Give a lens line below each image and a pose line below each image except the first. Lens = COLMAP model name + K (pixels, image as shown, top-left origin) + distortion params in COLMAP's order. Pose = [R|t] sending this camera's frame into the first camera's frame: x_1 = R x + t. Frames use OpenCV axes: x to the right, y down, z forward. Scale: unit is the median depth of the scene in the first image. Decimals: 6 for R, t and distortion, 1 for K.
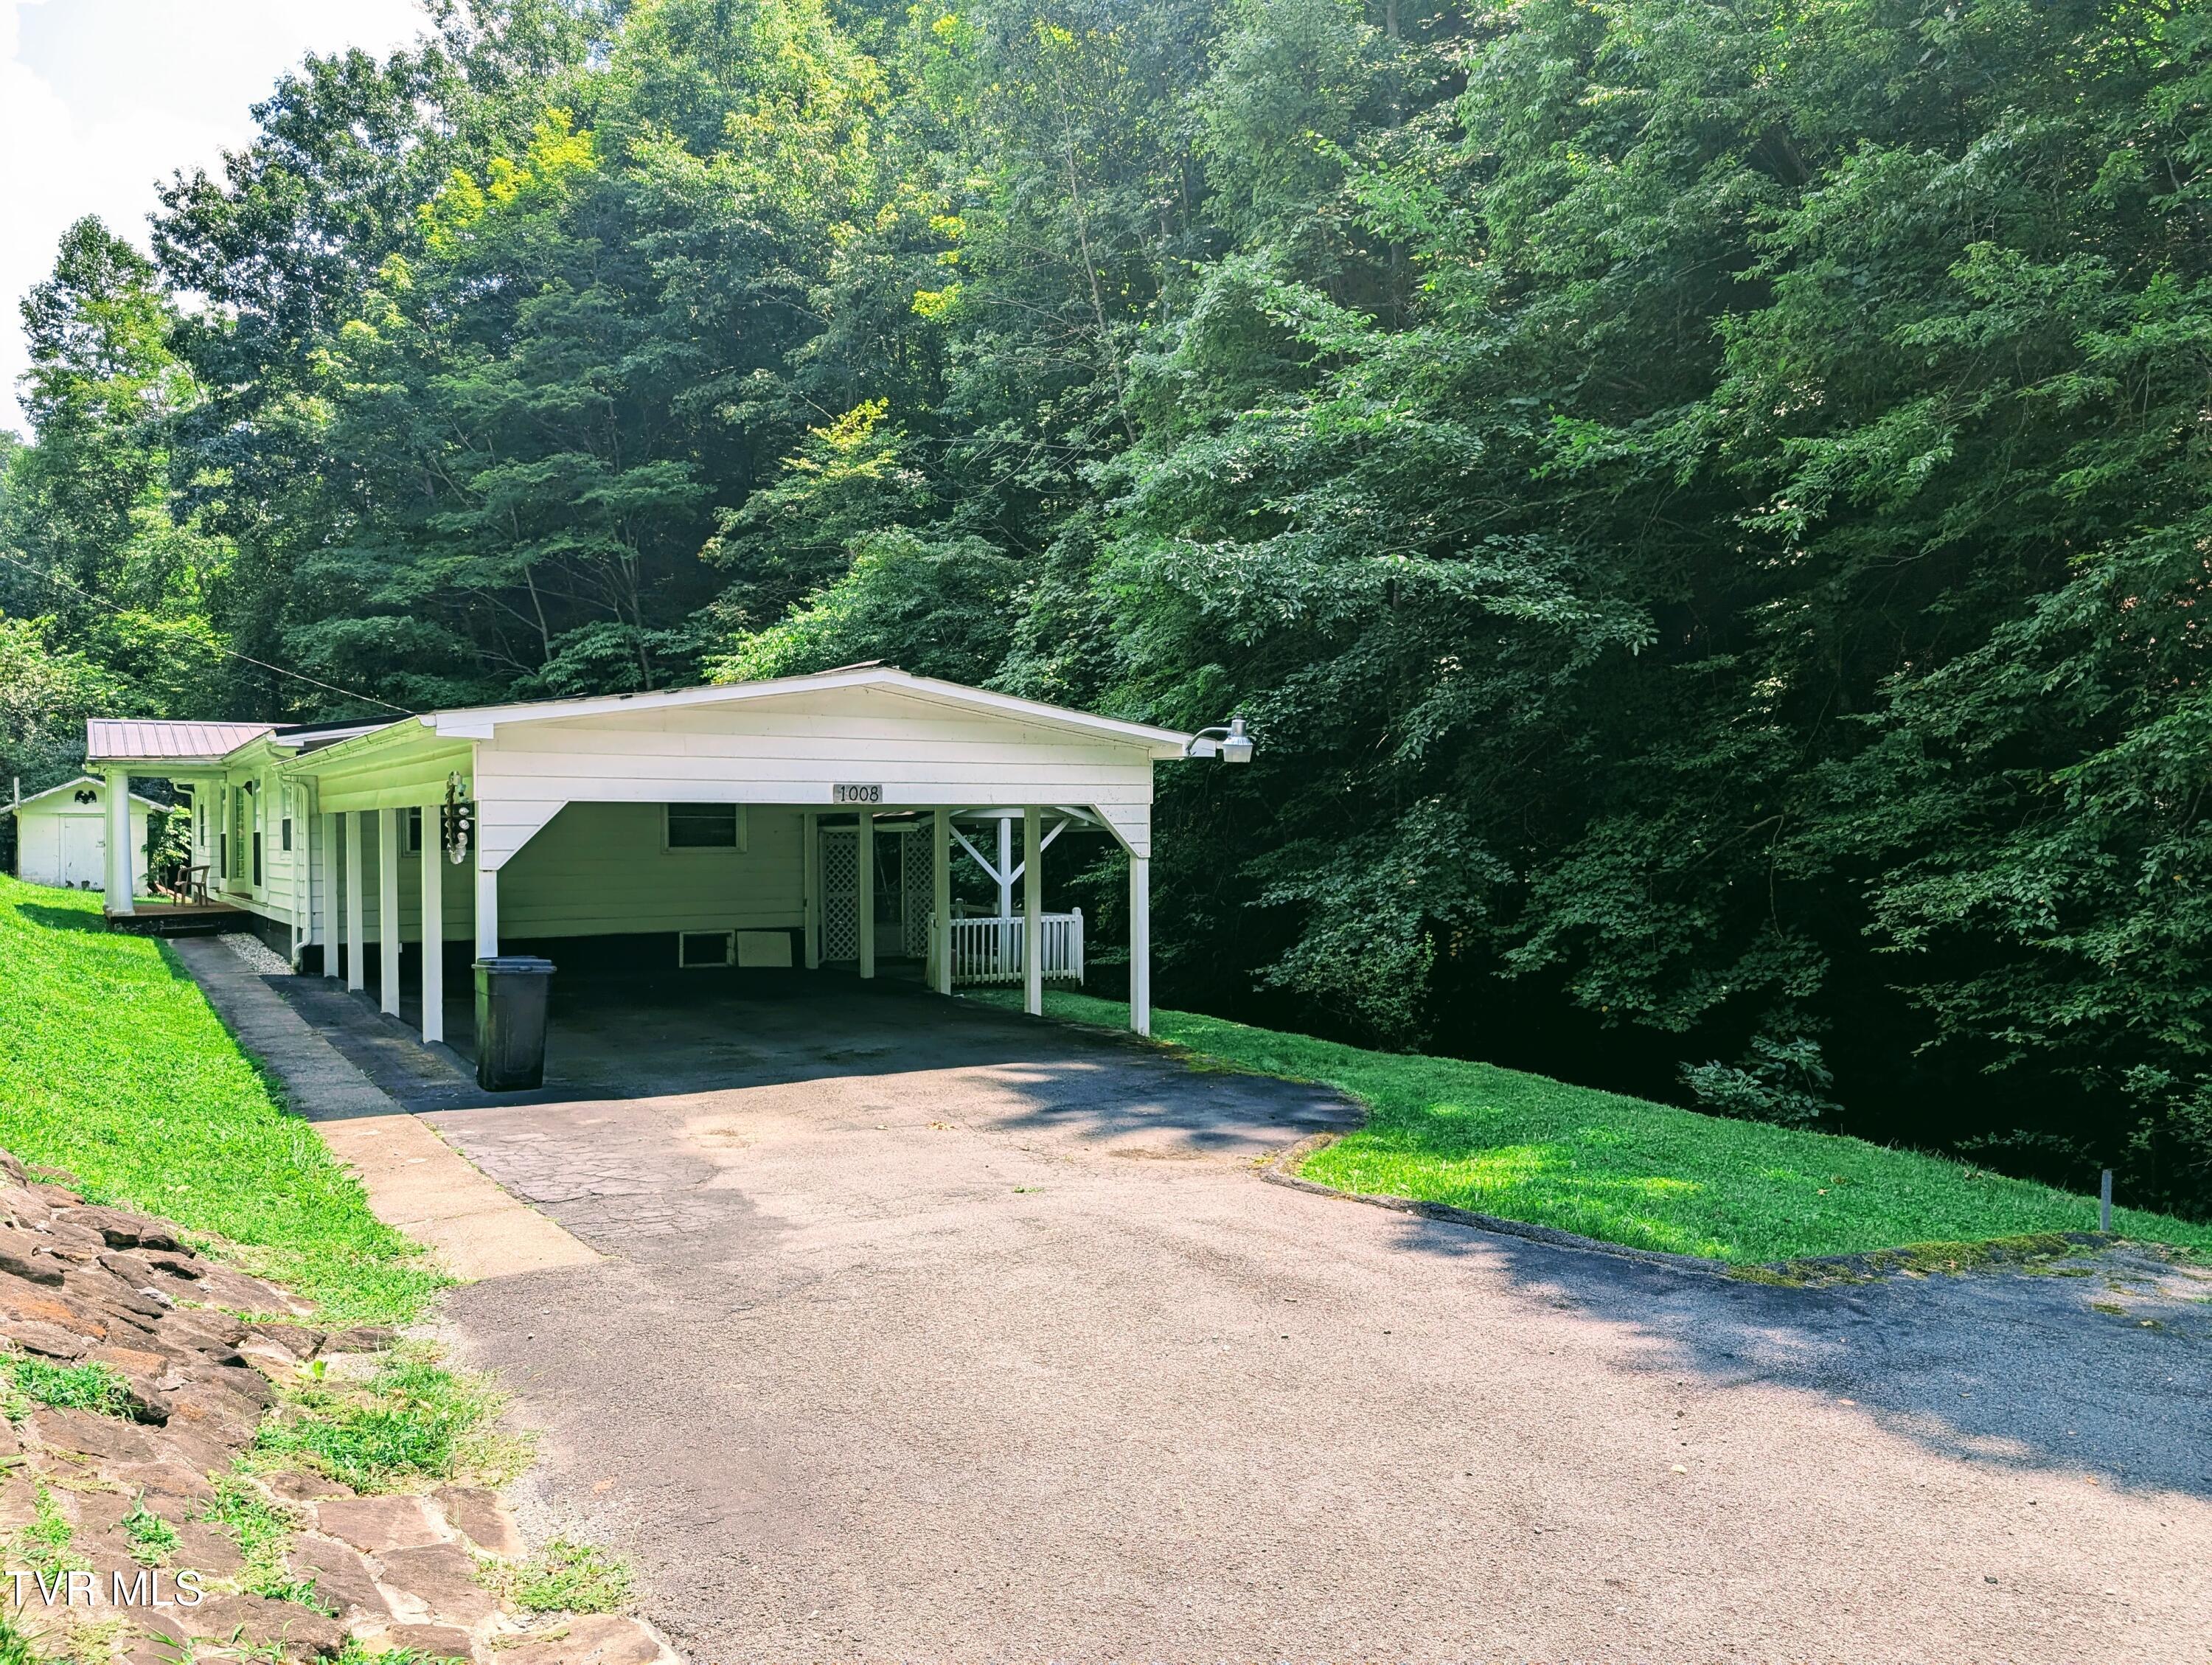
lens RADIAL K [[1606.8, 0, 1114.6], [0, 1606.8, 846.1], [0, 0, 1]] dist [-0.004933, -0.005534]
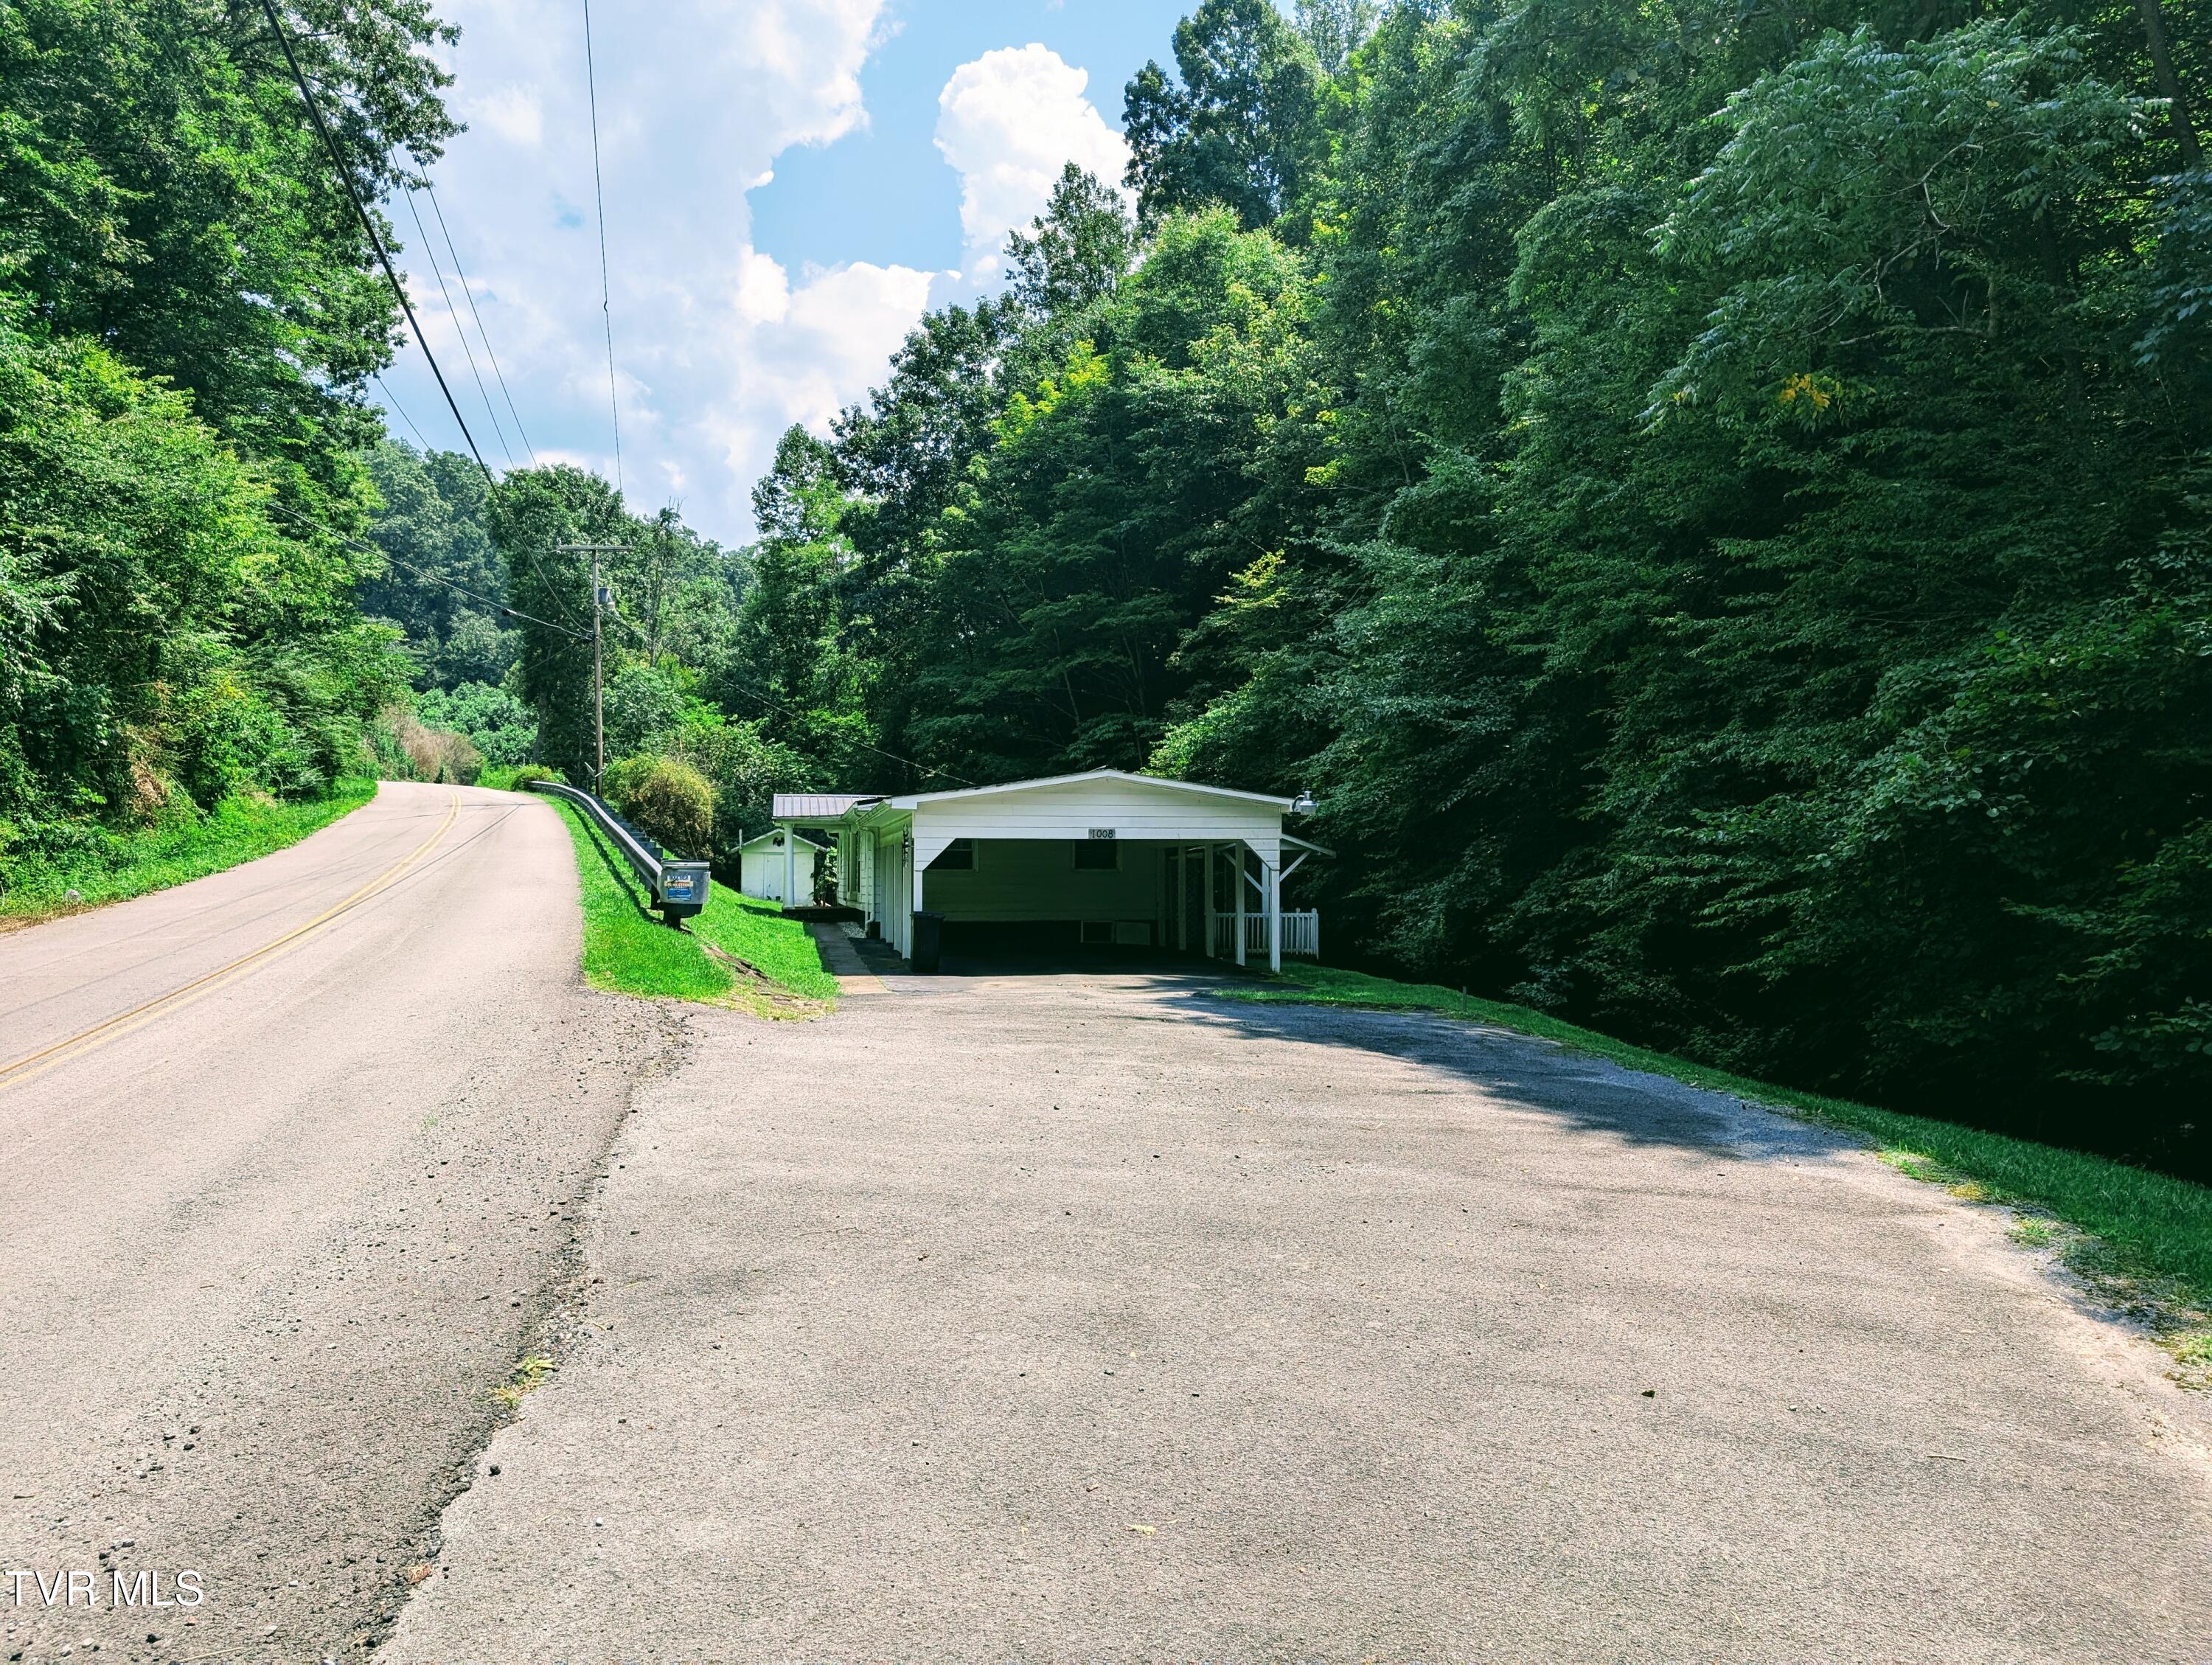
lens RADIAL K [[1606.8, 0, 1114.6], [0, 1606.8, 846.1], [0, 0, 1]] dist [-0.004933, -0.005534]
pose [[0.928857, -0.002193, -0.370433, 0.197668], [-0.009104, 0.999545, -0.028747, 0.012892], [0.370327, 0.030074, 0.928414, -0.270860]]
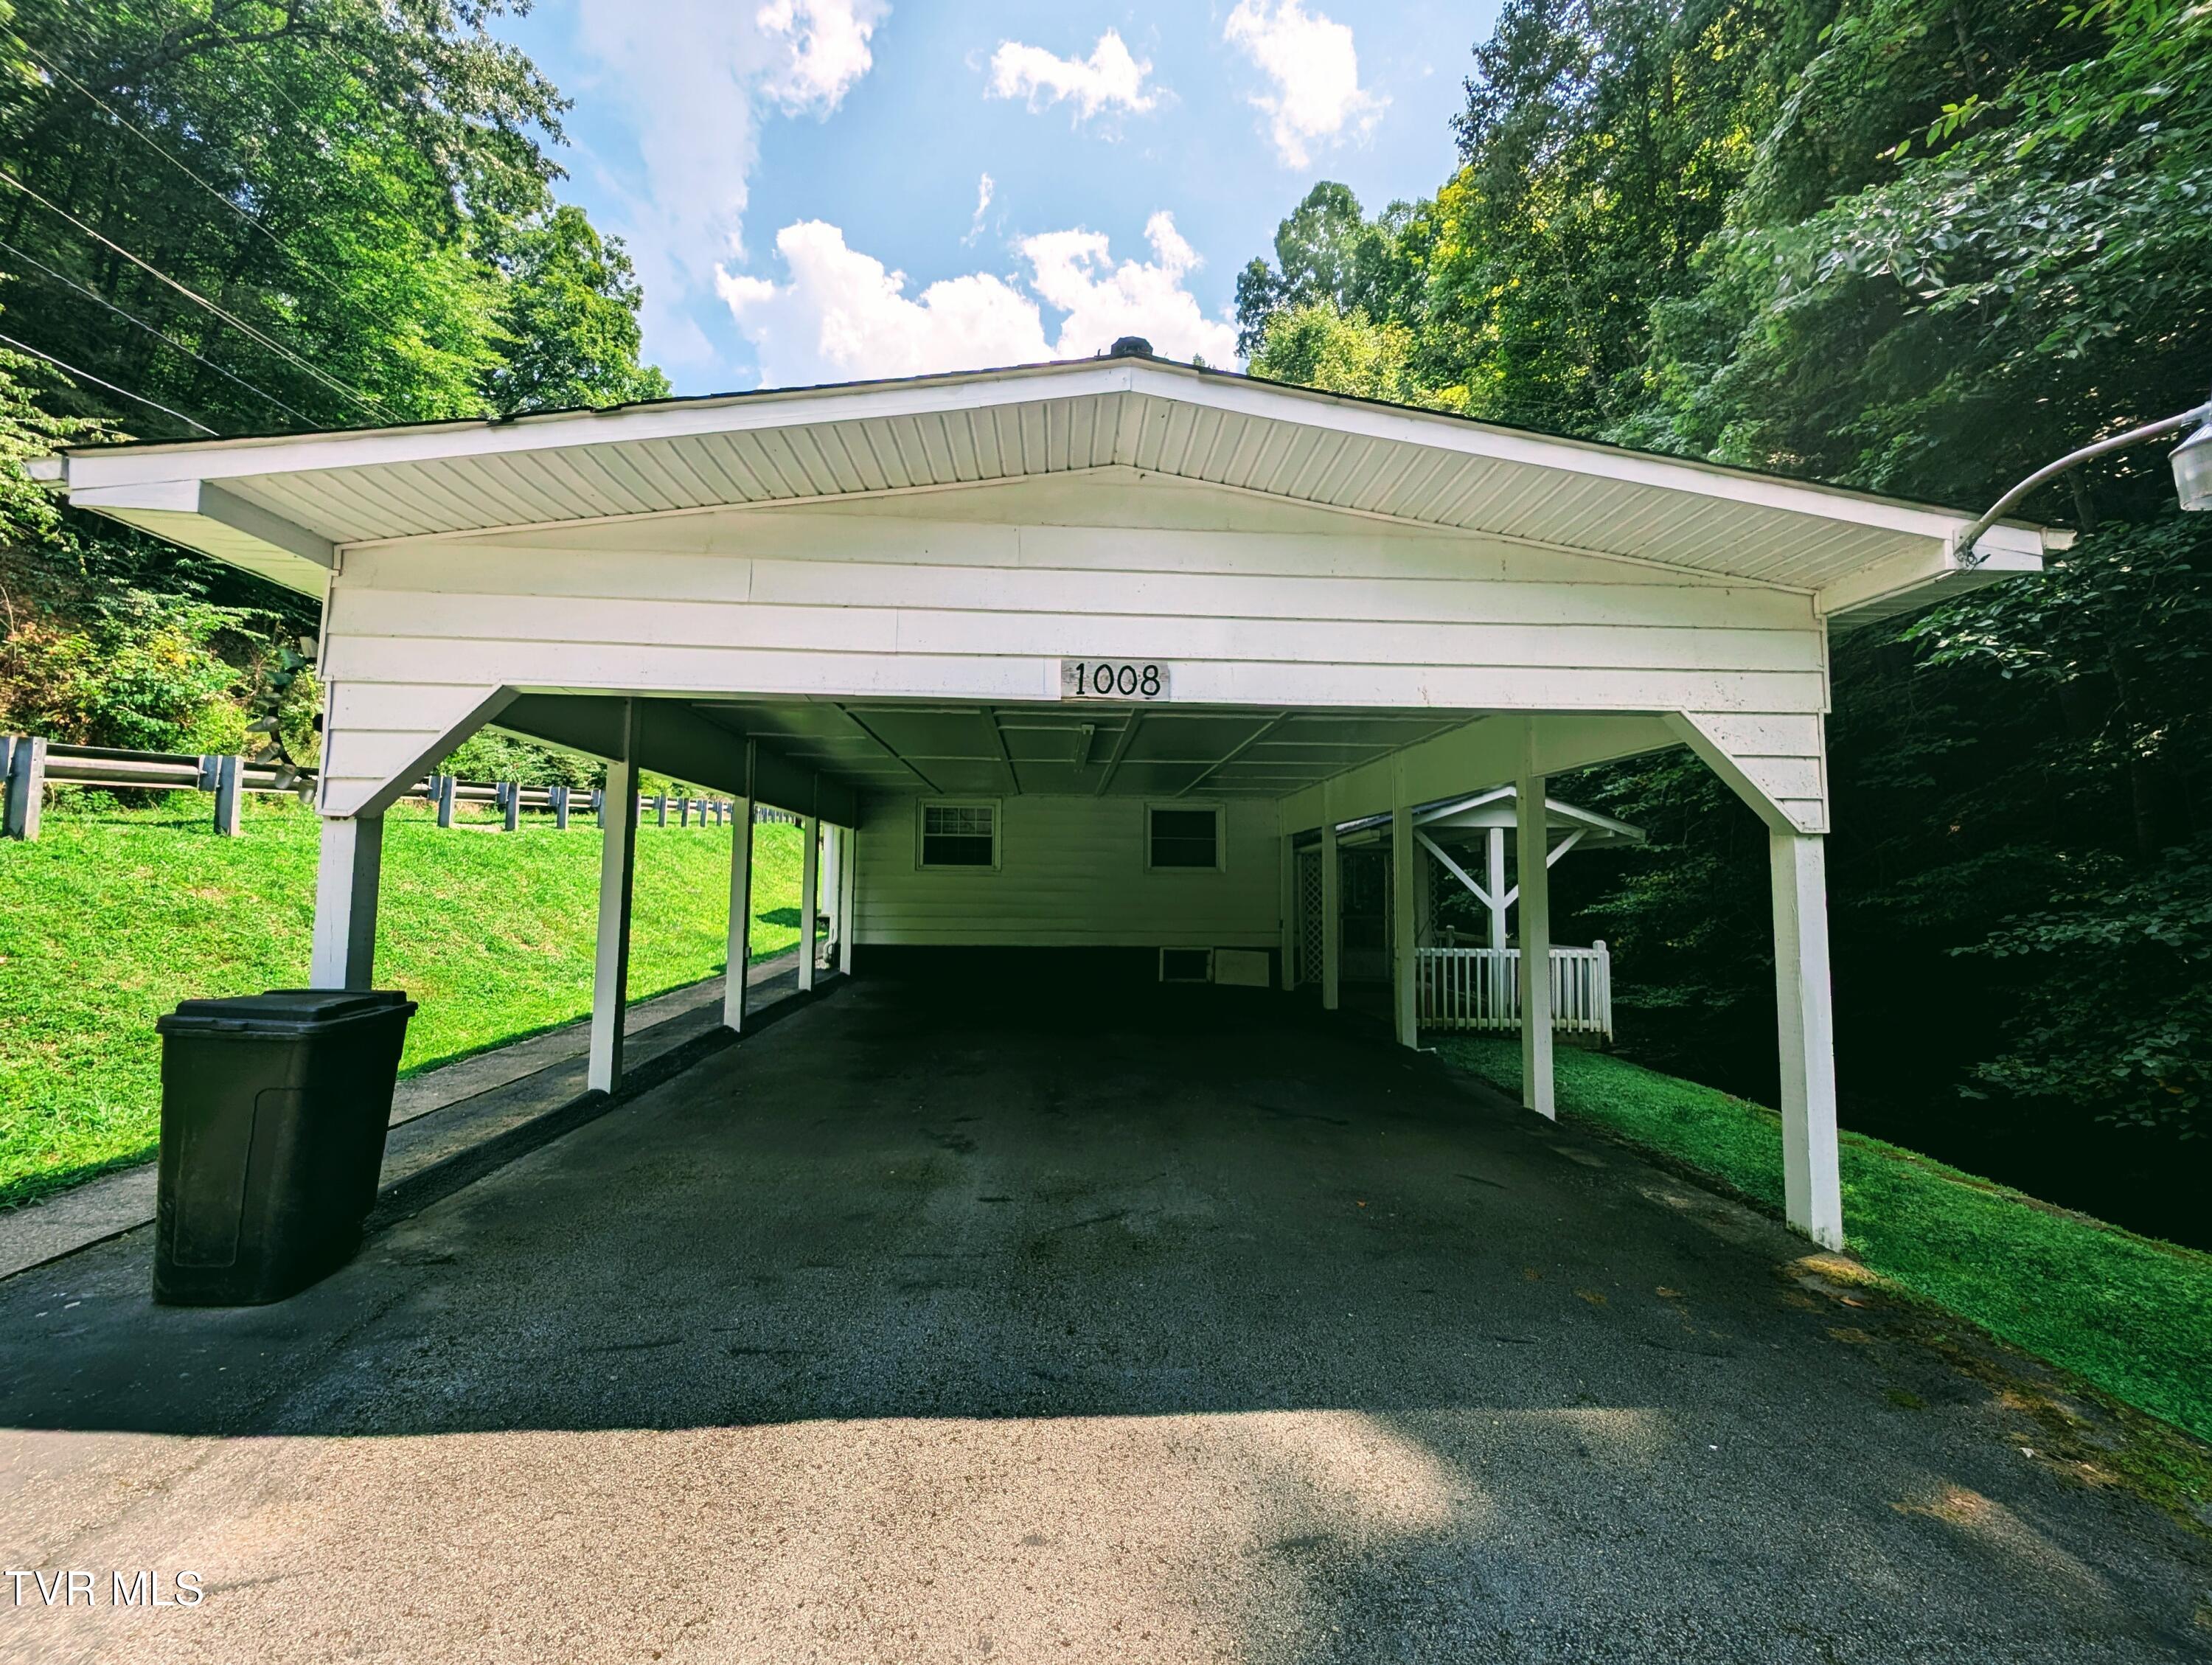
lens RADIAL K [[818.9, 0, 1106.0], [0, 818.9, 832.5], [0, 0, 1]] dist [0.001710, 0.000095]
pose [[0.859762, -0.022676, -0.510191, -0.013325], [-0.019528, 0.996823, -0.077214, 0.011116], [0.510321, 0.076349, 0.856588, 0.277576]]
